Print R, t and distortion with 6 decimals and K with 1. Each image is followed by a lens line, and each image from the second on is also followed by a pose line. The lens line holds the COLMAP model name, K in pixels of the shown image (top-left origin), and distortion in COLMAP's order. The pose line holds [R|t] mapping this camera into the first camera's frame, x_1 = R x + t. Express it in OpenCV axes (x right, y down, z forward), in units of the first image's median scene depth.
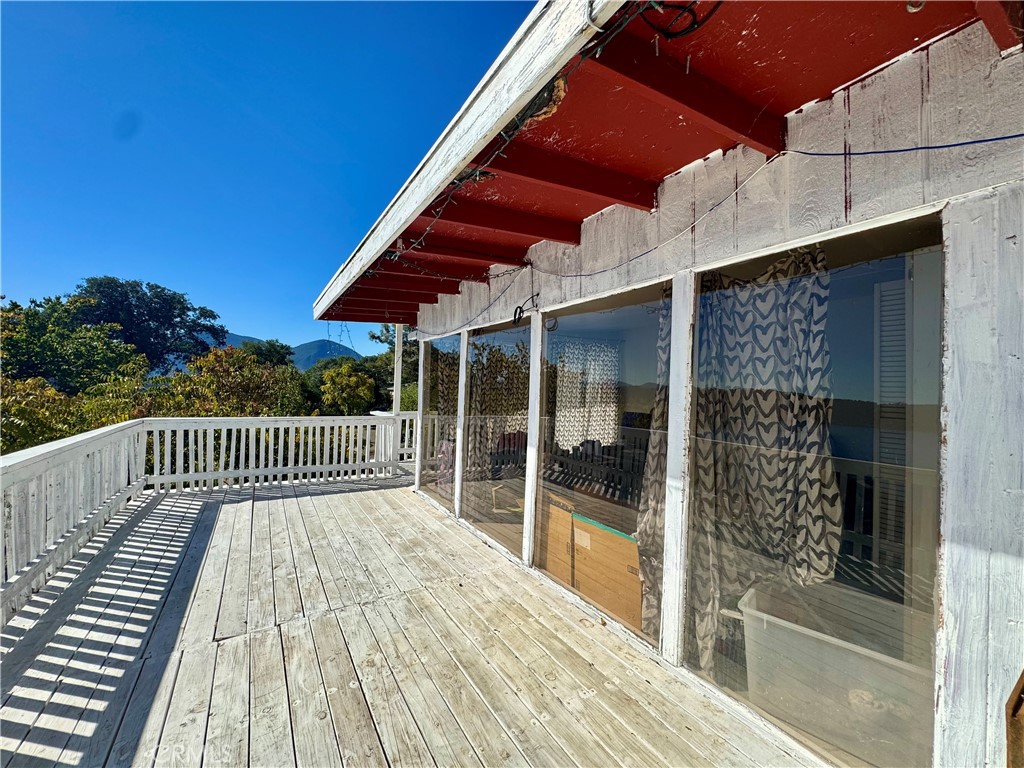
lens RADIAL K [[412.7, 0, 513.5], [0, 412.7, 384.3], [0, 0, 1]] dist [-0.003926, 0.000208]
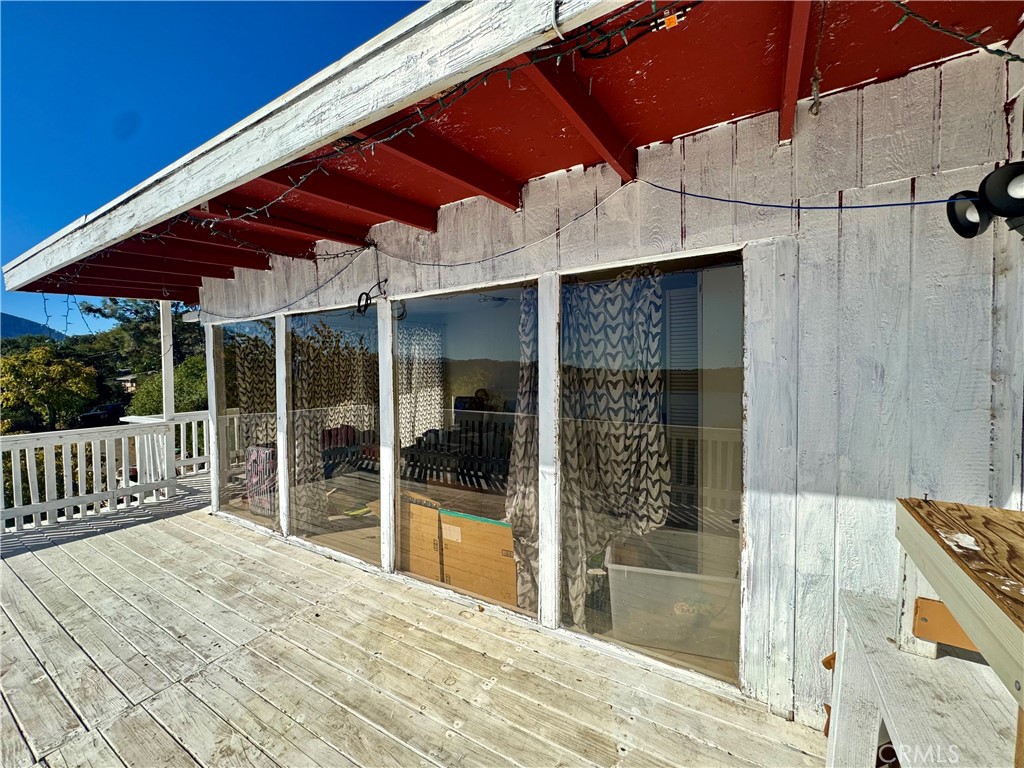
lens RADIAL K [[412.7, 0, 513.8], [0, 412.7, 383.9], [0, 0, 1]] dist [-0.003926, 0.000208]
pose [[0.886641, -0.055380, 0.459130, -0.179308], [0.030879, 0.997678, 0.060707, -0.053779], [-0.461425, -0.039648, 0.886293, 0.078639]]
